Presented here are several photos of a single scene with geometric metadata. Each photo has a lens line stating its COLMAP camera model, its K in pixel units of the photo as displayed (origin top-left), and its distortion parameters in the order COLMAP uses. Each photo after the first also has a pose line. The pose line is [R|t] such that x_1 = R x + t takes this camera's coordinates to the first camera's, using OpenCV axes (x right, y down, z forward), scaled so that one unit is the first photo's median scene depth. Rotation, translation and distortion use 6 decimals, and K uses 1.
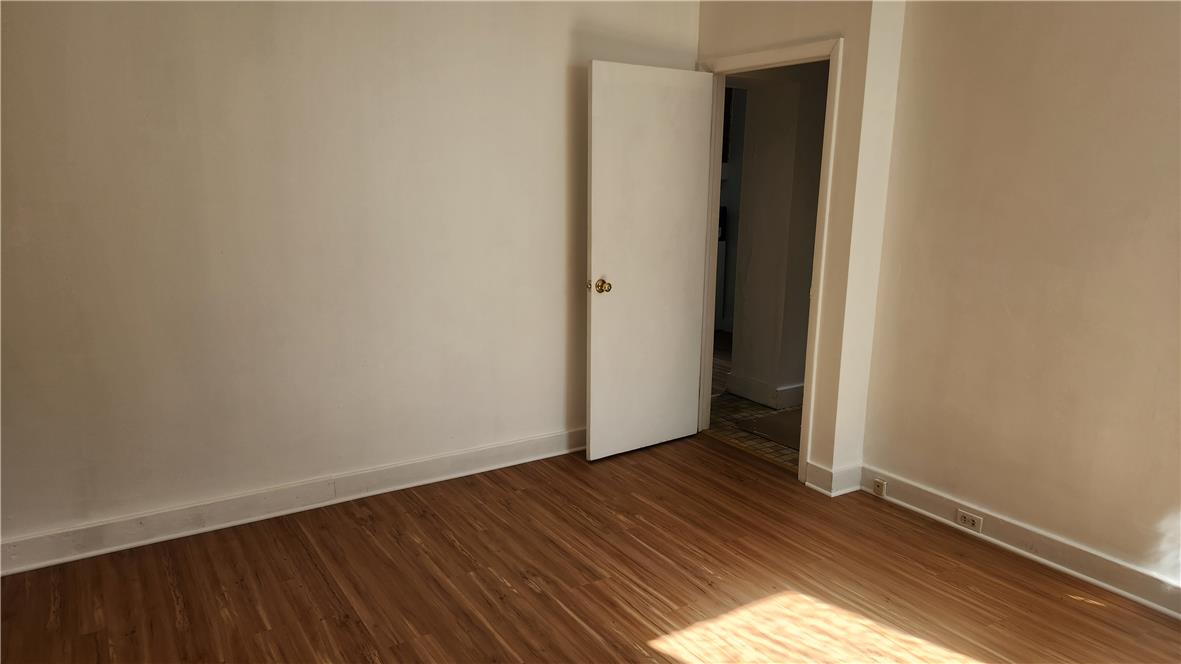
lens RADIAL K [[785.9, 0, 588.2], [0, 785.9, 355.5], [0, 0, 1]] dist [0.078292, -0.071389]
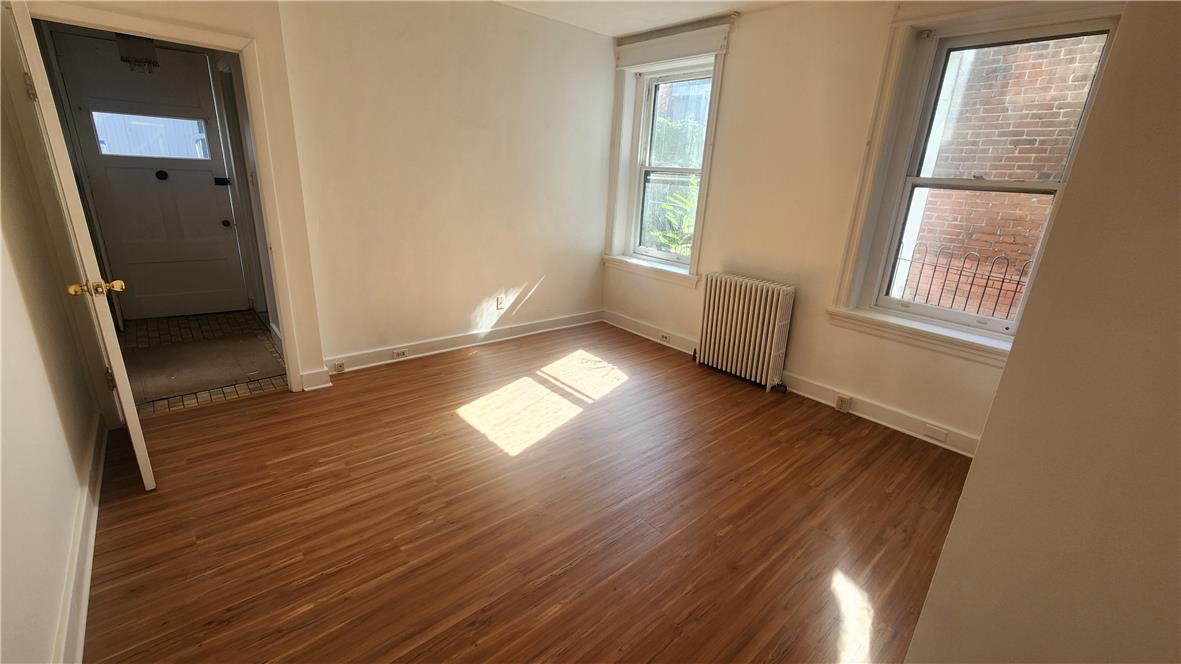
lens RADIAL K [[481.2, 0, 590.4], [0, 481.2, 327.3], [0, 0, 1]] dist [0.001802, 0.000065]
pose [[-0.147241, -0.317830, 0.936645, -0.672557], [0.165721, 0.925653, 0.340152, -0.171694], [-0.975119, 0.205306, -0.083623, 0.722078]]
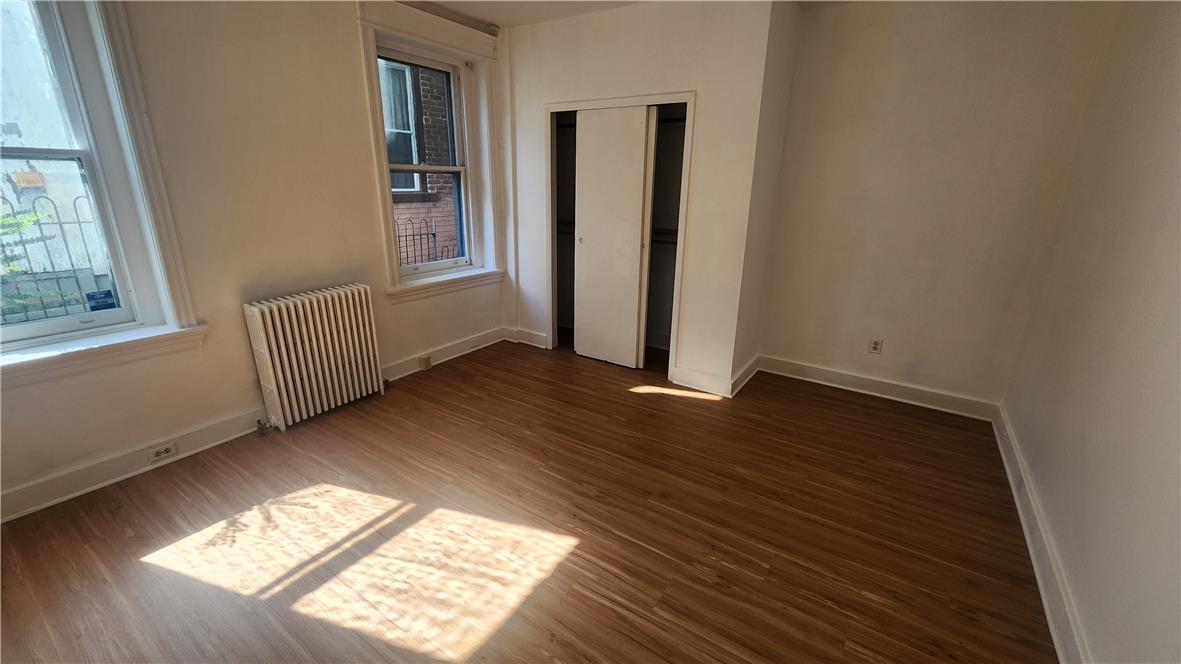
lens RADIAL K [[480.9, 0, 595.3], [0, 480.9, 330.8], [0, 0, 1]] dist [-0.002620, -0.000608]
pose [[-0.916160, 0.093982, -0.389640, 0.277864], [-0.116373, 0.867874, 0.482962, -0.277391], [0.383548, 0.487813, -0.784174, 1.221613]]
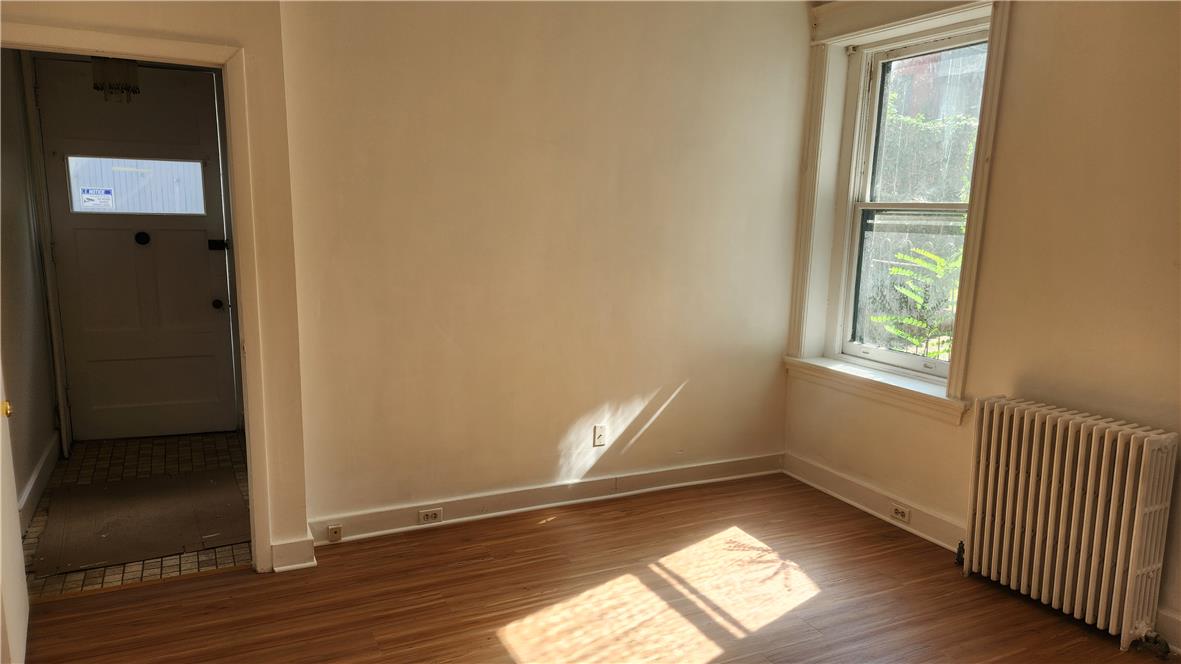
lens RADIAL K [[785.9, 0, 588.2], [0, 785.9, 355.5], [0, 0, 1]] dist [0.078292, -0.071389]
pose [[0.104926, -0.192794, 0.975613, -0.599664], [0.200942, 0.964904, 0.169067, -0.171301], [-0.973968, 0.178302, 0.139984, 0.650615]]
